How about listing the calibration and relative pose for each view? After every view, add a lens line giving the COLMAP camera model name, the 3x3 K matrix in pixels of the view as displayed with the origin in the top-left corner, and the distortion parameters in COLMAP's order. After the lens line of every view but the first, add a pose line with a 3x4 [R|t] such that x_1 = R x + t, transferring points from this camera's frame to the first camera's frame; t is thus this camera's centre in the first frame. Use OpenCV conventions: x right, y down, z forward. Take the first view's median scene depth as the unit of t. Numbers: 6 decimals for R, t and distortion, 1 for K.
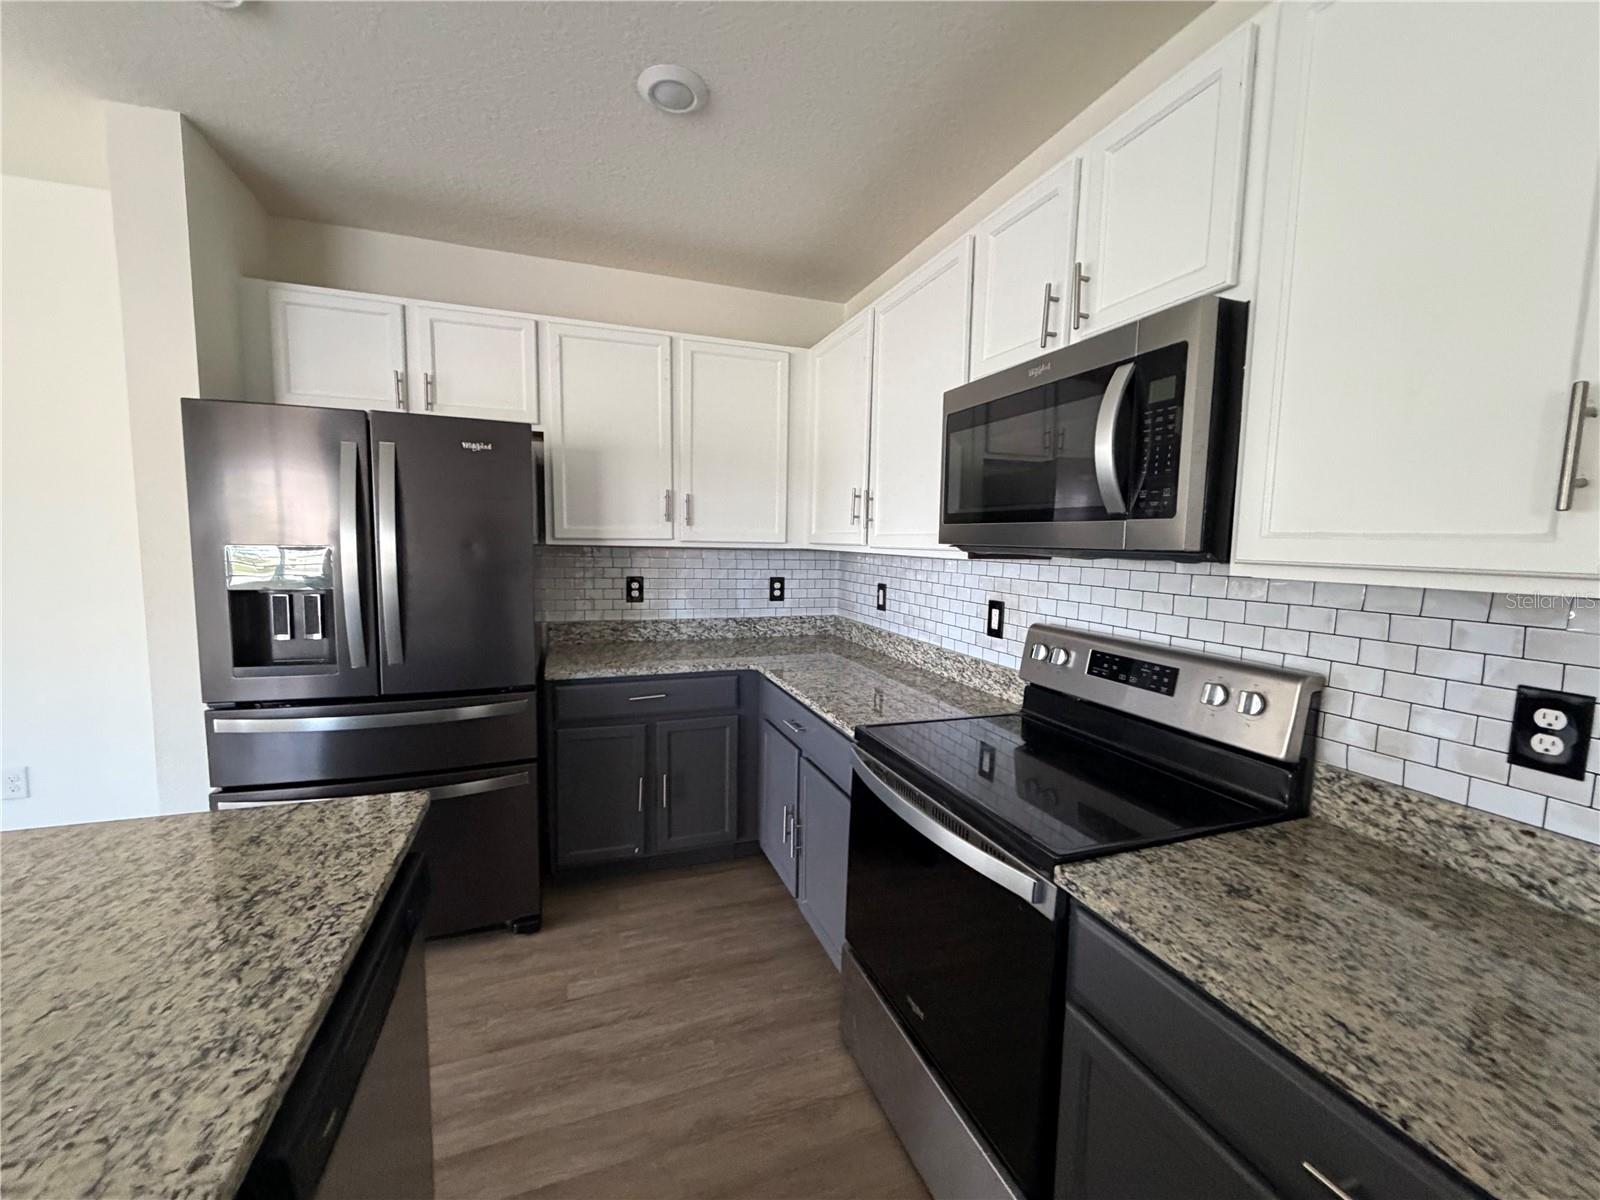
lens RADIAL K [[637.1, 0, 795.5], [0, 637.1, 602.4], [0, 0, 1]] dist [-0.000607, -0.000101]
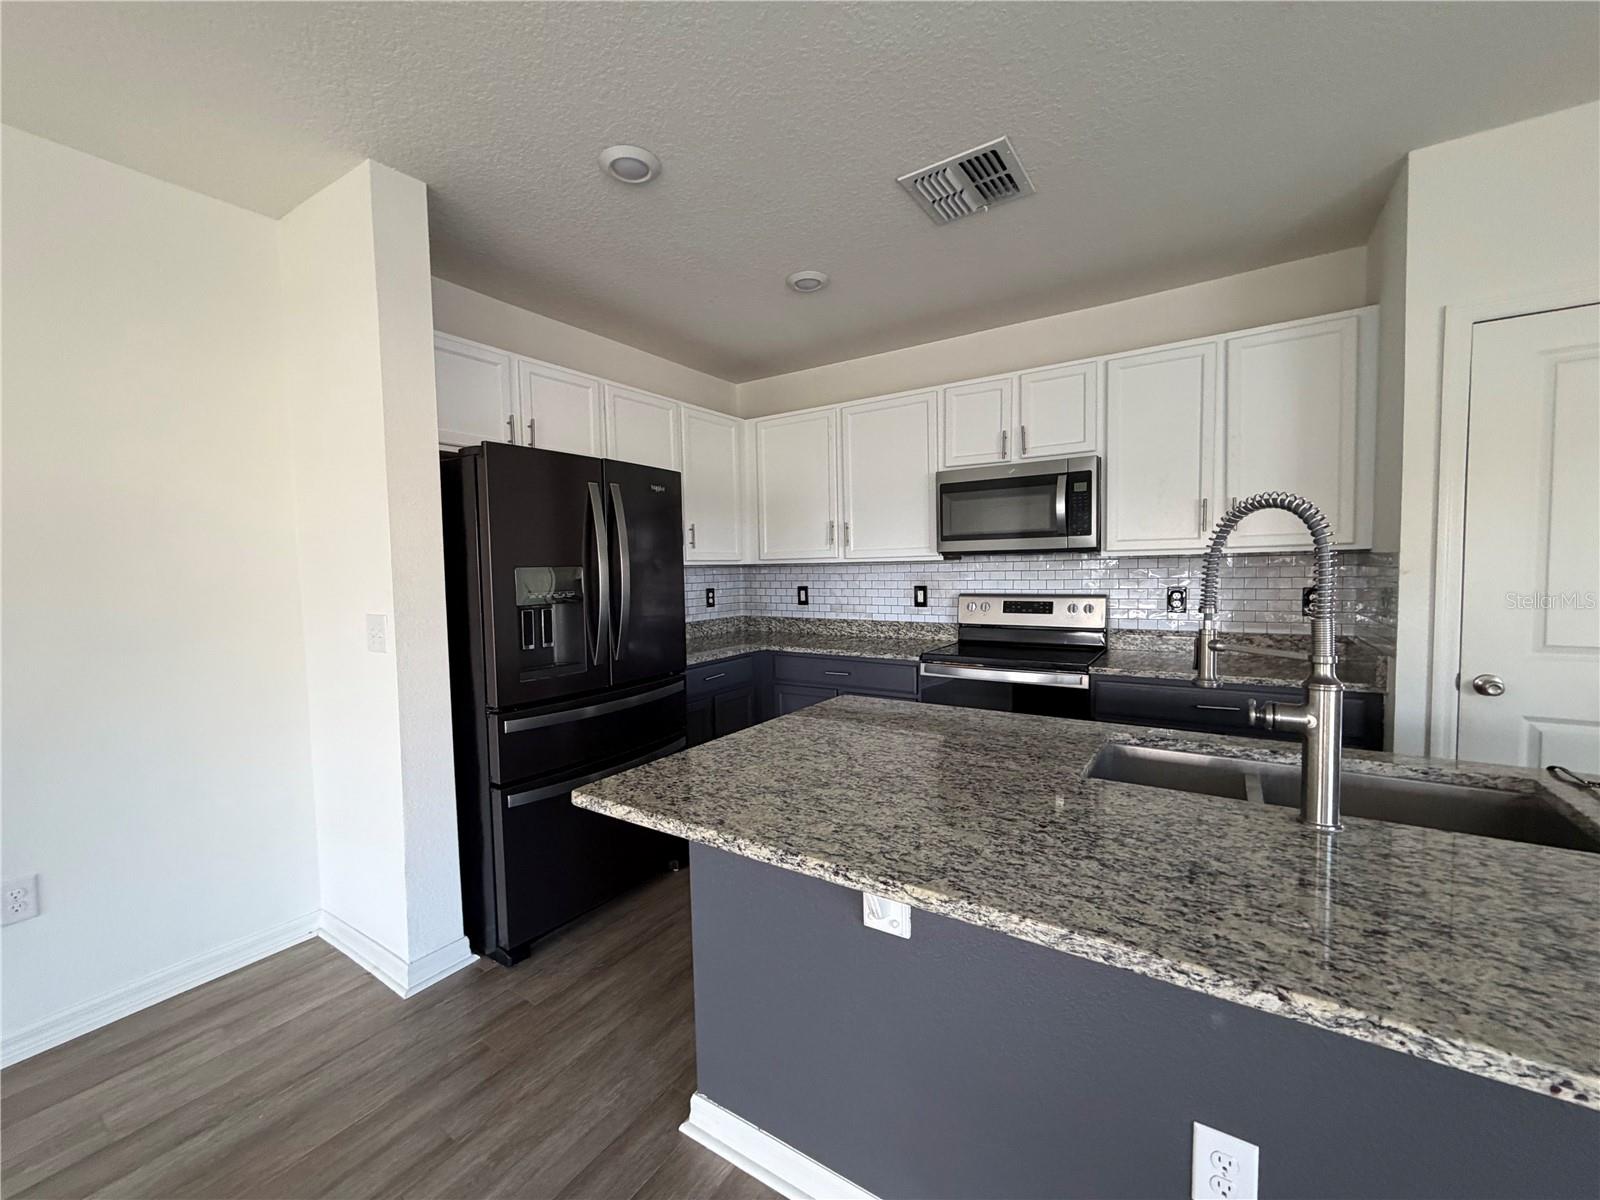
lens RADIAL K [[637.1, 0, 797.2], [0, 637.1, 600.0], [0, 0, 1]] dist [-0.000607, -0.000101]
pose [[0.800843, -0.066742, 0.595143, -1.126074], [0.095108, 0.995332, -0.016360, 0.036495], [-0.591273, 0.069705, 0.803453, -0.224864]]
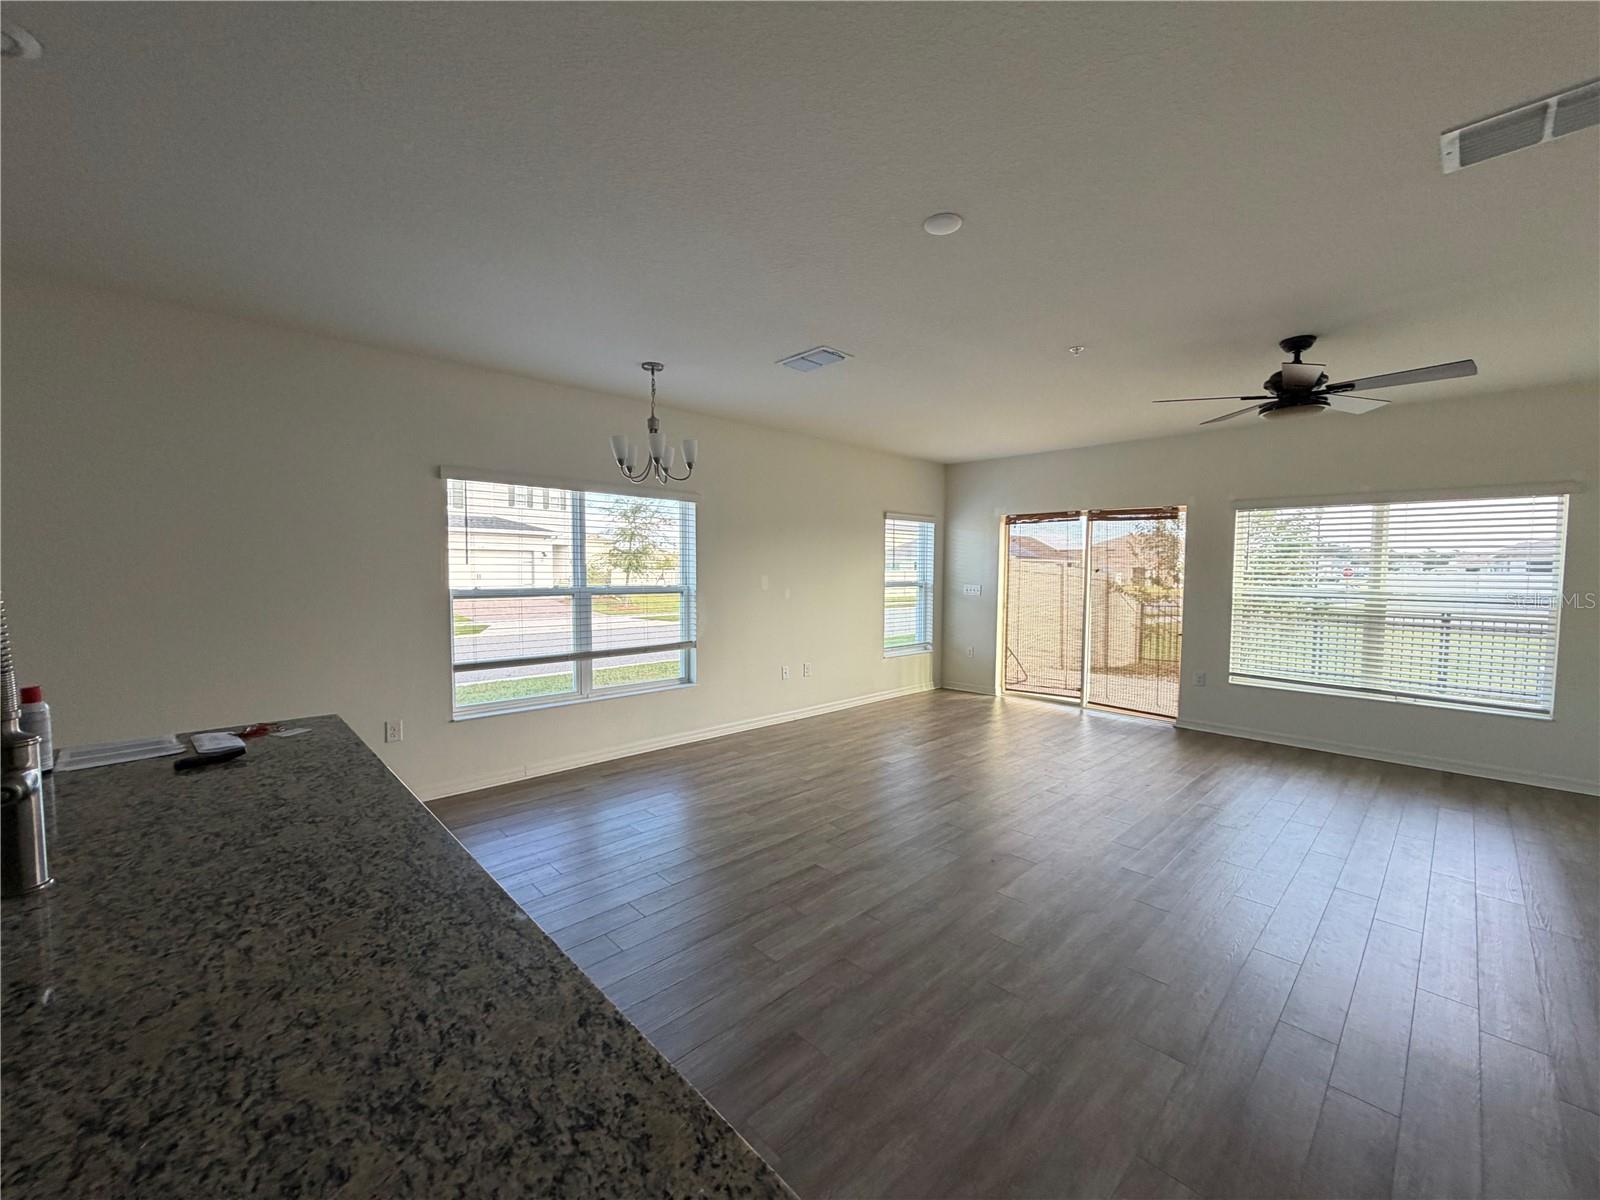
lens RADIAL K [[637.1, 0, 796.5], [0, 637.1, 601.8], [0, 0, 1]] dist [-0.000607, -0.000101]
pose [[-0.915202, -0.005663, -0.402956, -0.812762], [-0.066195, 0.988432, 0.136454, -0.078125], [0.397522, 0.151557, -0.904990, 0.643875]]
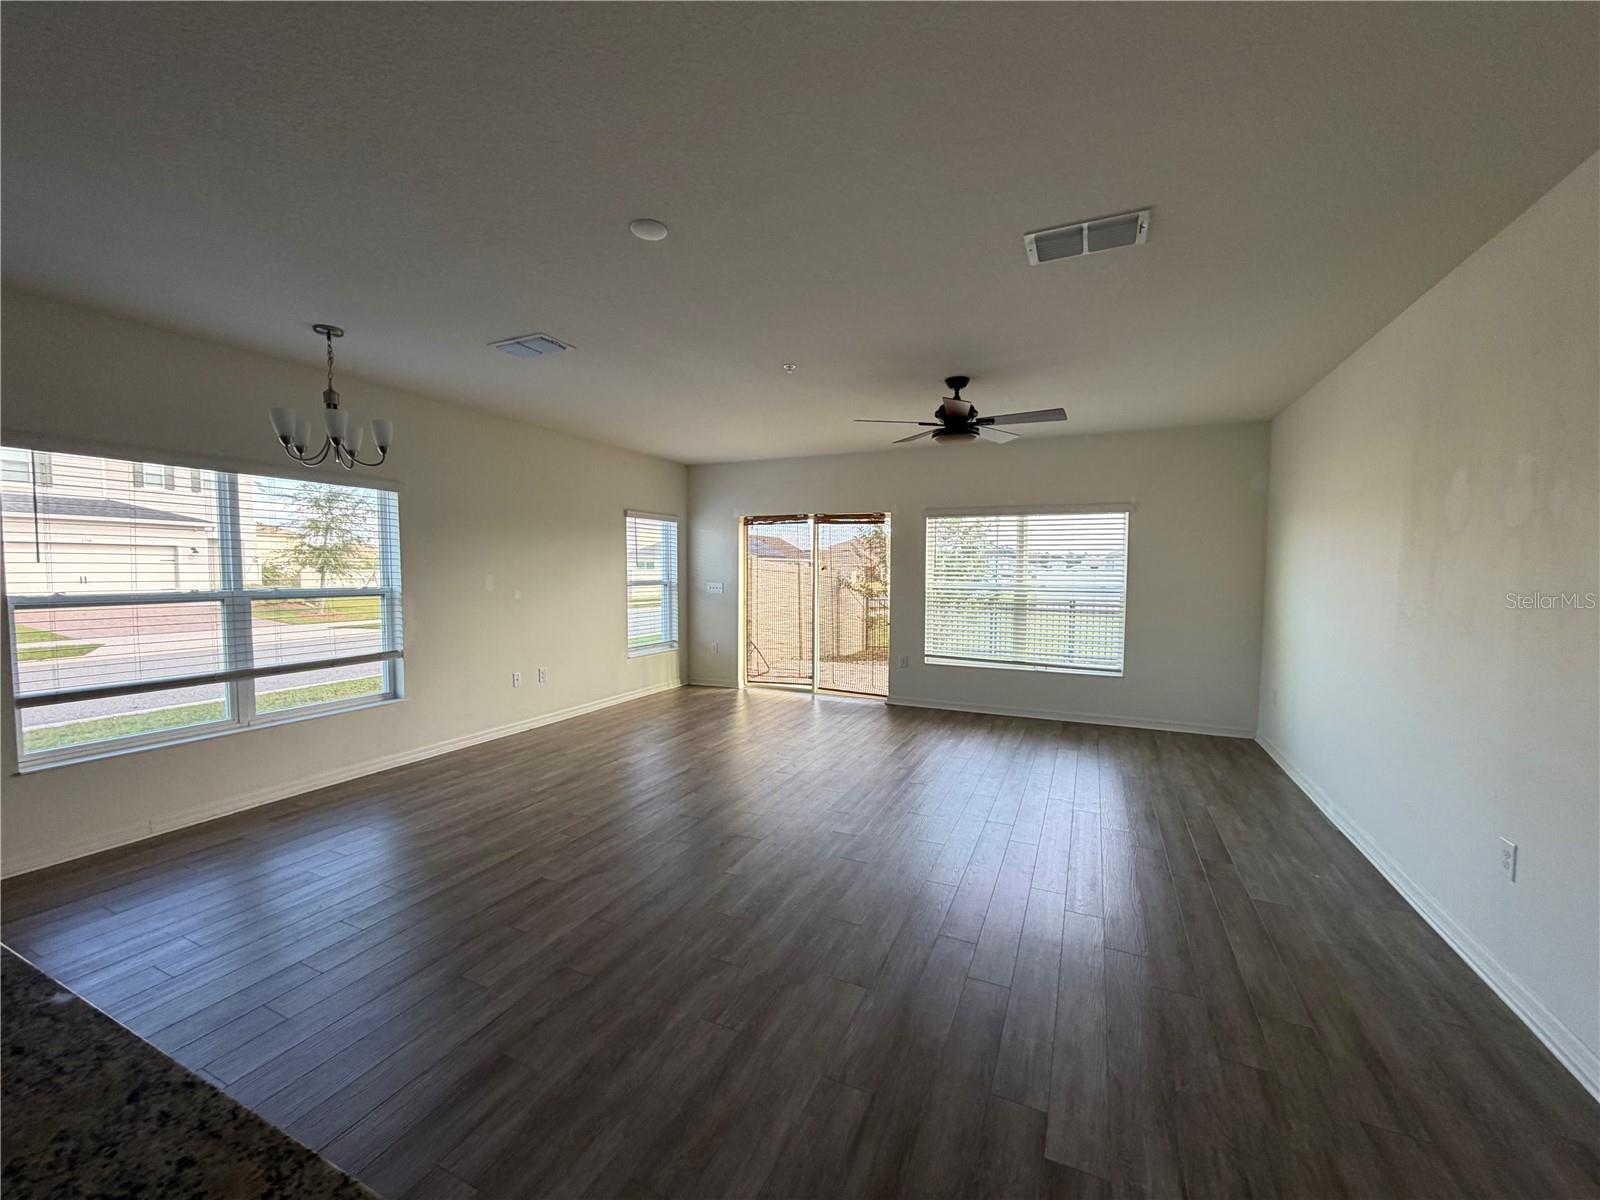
lens RADIAL K [[637.1, 0, 796.5], [0, 637.1, 602.2], [0, 0, 1]] dist [-0.000607, -0.000101]
pose [[-0.703181, 0.013771, -0.710878, -0.859495], [-0.090300, 0.989987, 0.108500, -0.083973], [0.705253, 0.140487, -0.694896, 0.711442]]
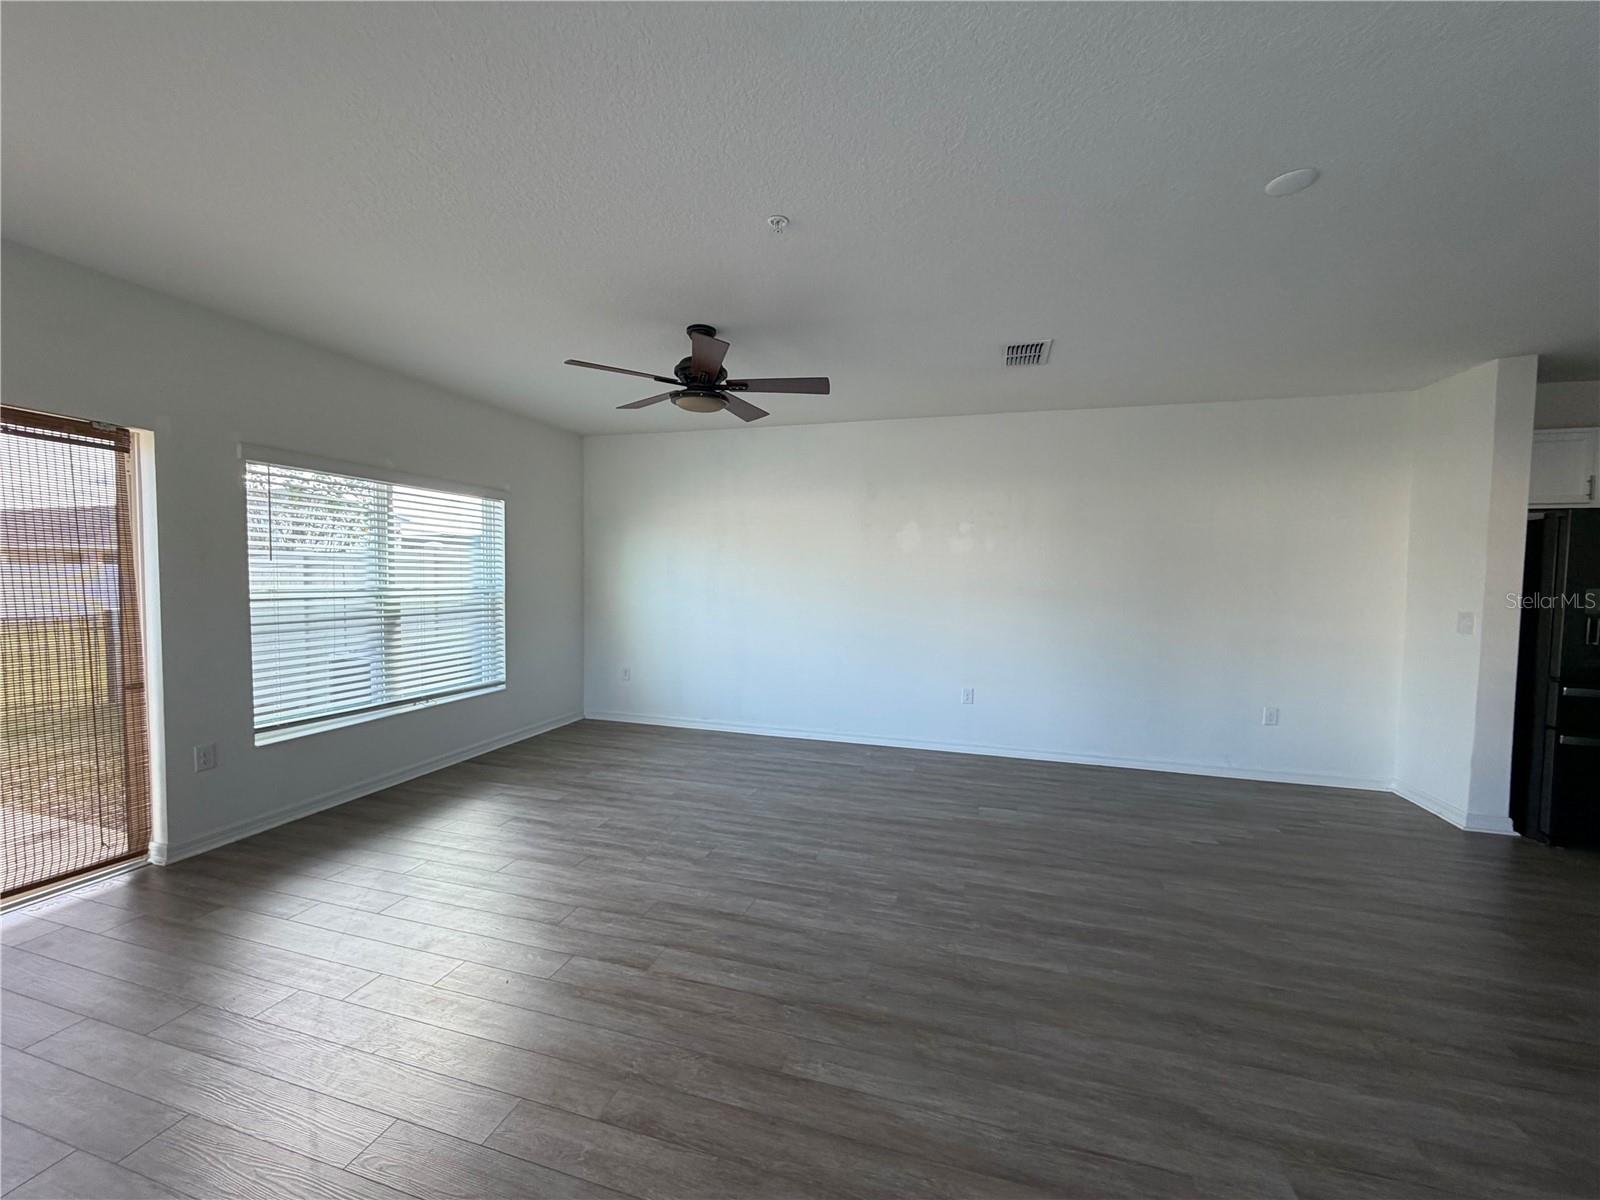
lens RADIAL K [[637.1, 0, 796.8], [0, 637.1, 604.7], [0, 0, 1]] dist [-0.000607, -0.000101]
pose [[0.804286, 0.019022, -0.593938, -1.541078], [-0.056479, 0.997410, -0.044537, 0.151922], [0.591553, 0.069366, 0.803277, -1.647311]]
